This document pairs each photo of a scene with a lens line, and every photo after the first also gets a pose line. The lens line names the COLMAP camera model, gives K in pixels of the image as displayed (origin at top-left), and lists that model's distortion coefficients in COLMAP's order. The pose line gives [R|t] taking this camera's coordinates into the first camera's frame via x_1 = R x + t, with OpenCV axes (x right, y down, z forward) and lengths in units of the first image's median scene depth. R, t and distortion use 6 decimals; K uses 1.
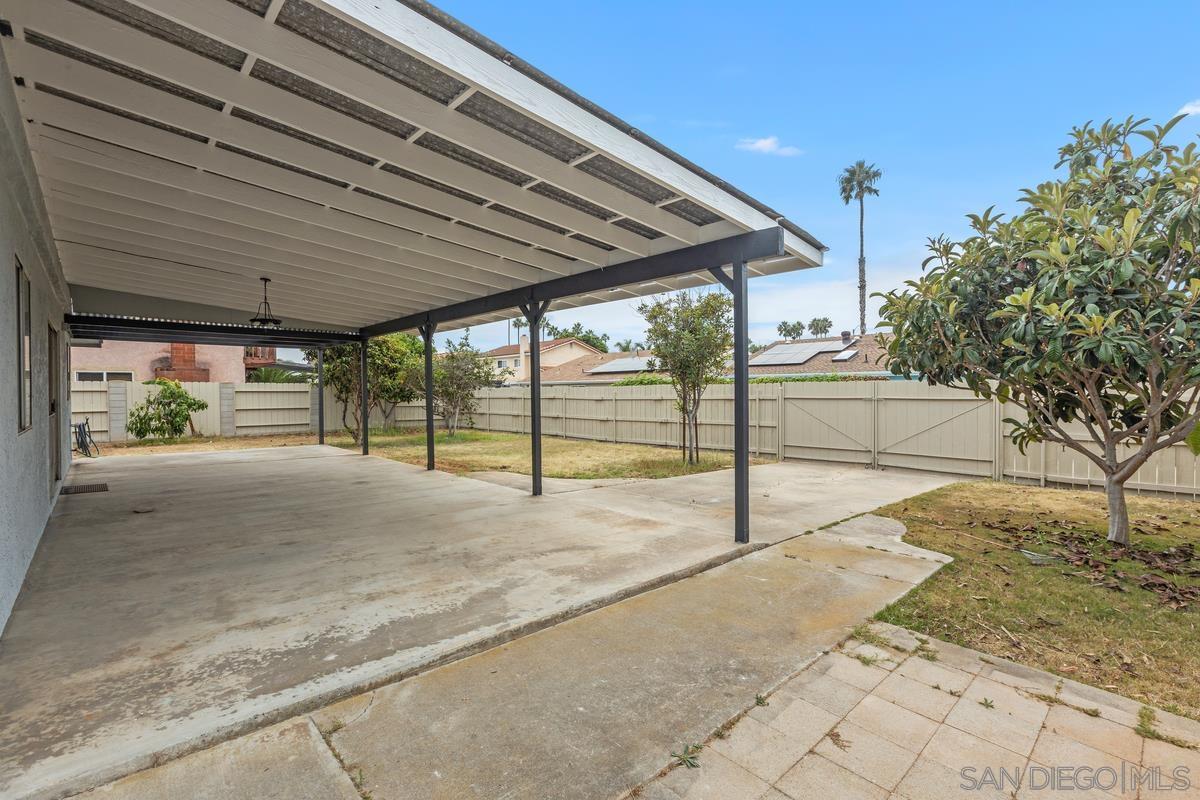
lens RADIAL K [[539.8, 0, 600.0], [0, 539.8, 400.0], [0, 0, 1]] dist [-0.001302, -0.000228]
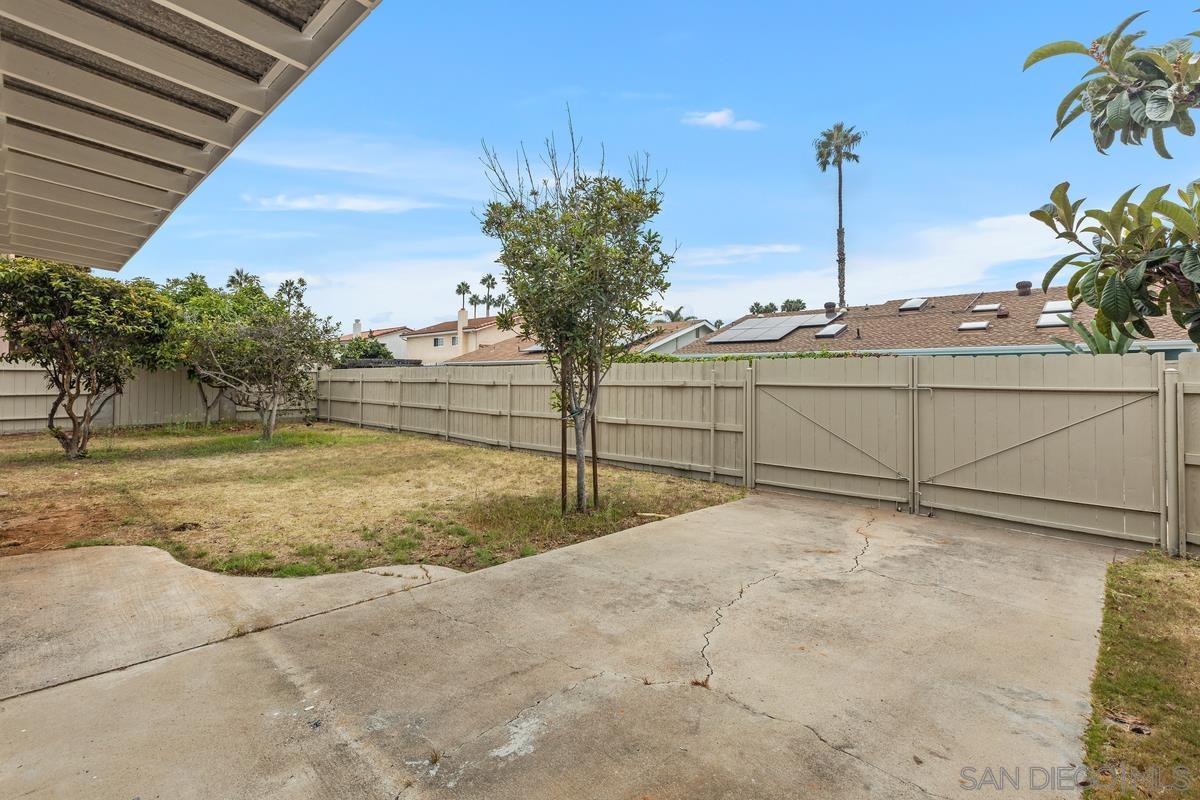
lens RADIAL K [[553.7, 0, 597.4], [0, 553.7, 372.9], [0, 0, 1]] dist [0.000745, 0.000096]
pose [[0.998786, 0.005992, 0.048896, 0.089110], [-0.005090, 0.999815, -0.018539, -0.003387], [-0.048998, 0.018267, 0.998632, 0.258707]]
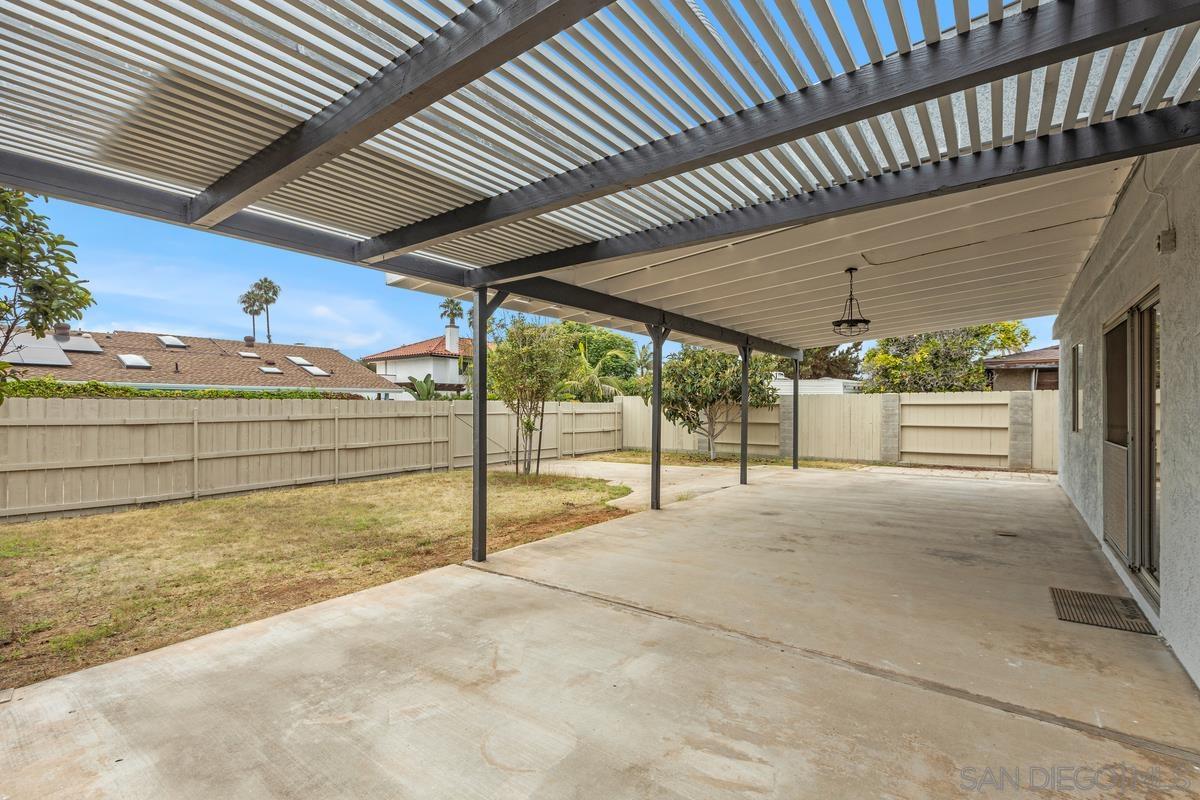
lens RADIAL K [[559.9, 0, 600.0], [0, 559.9, 400.0], [0, 0, 1]] dist [-0.000522, -0.000070]
pose [[-0.168679, 0.015523, 0.985549, -0.552572], [0.022243, 0.999681, -0.011939, -0.008470], [-0.985420, 0.019907, -0.168971, 0.593873]]
